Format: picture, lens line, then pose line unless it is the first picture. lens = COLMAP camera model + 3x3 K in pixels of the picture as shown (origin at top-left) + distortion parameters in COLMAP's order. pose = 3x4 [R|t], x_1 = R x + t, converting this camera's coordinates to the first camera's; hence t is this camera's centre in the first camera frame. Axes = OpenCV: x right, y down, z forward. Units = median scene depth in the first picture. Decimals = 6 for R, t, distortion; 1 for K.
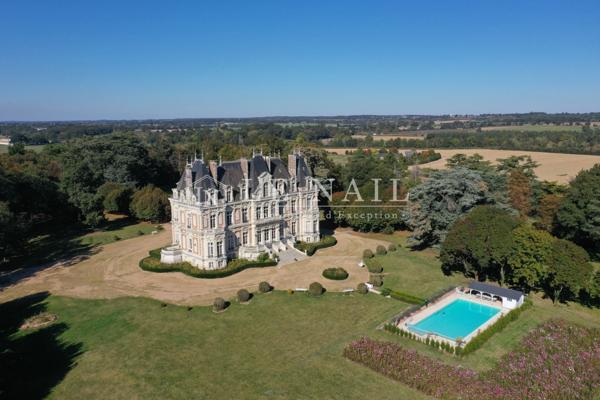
lens RADIAL K [[470.3, 0, 300.0], [0, 470.3, 200.0], [0, 0, 1]] dist [-0.003245, -0.001025]
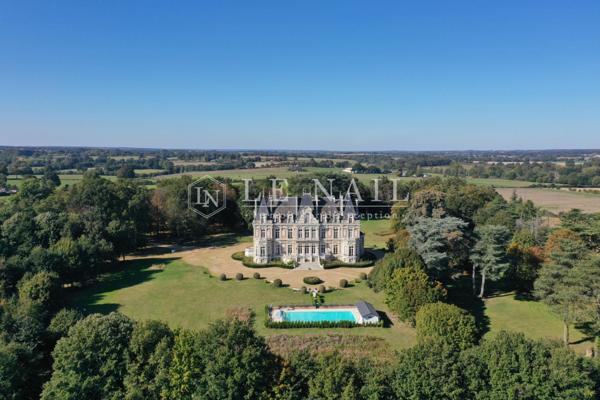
lens RADIAL K [[470.3, 0, 300.0], [0, 470.3, 200.0], [0, 0, 1]] dist [-0.003245, -0.001025]
pose [[0.737025, 0.079813, -0.671136, 0.910783], [-0.120607, 0.992596, -0.014406, -0.056268], [0.665017, 0.091561, 0.741194, -0.099621]]
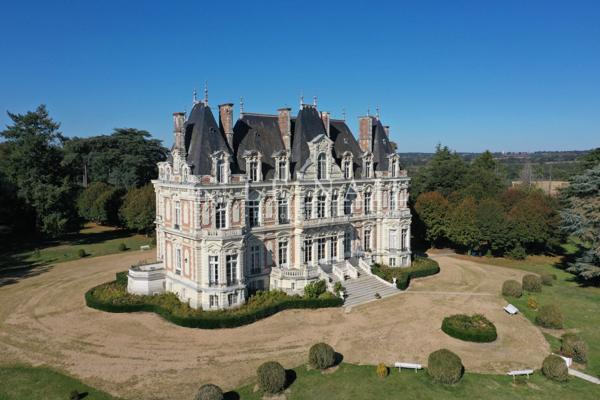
lens RADIAL K [[470.3, 0, 300.0], [0, 470.3, 200.0], [0, 0, 1]] dist [-0.003245, -0.001025]
pose [[0.995613, 0.012360, -0.092744, -0.047913], [-0.019922, 0.996510, -0.081060, 0.064967], [0.091418, 0.082552, 0.992385, 0.465440]]
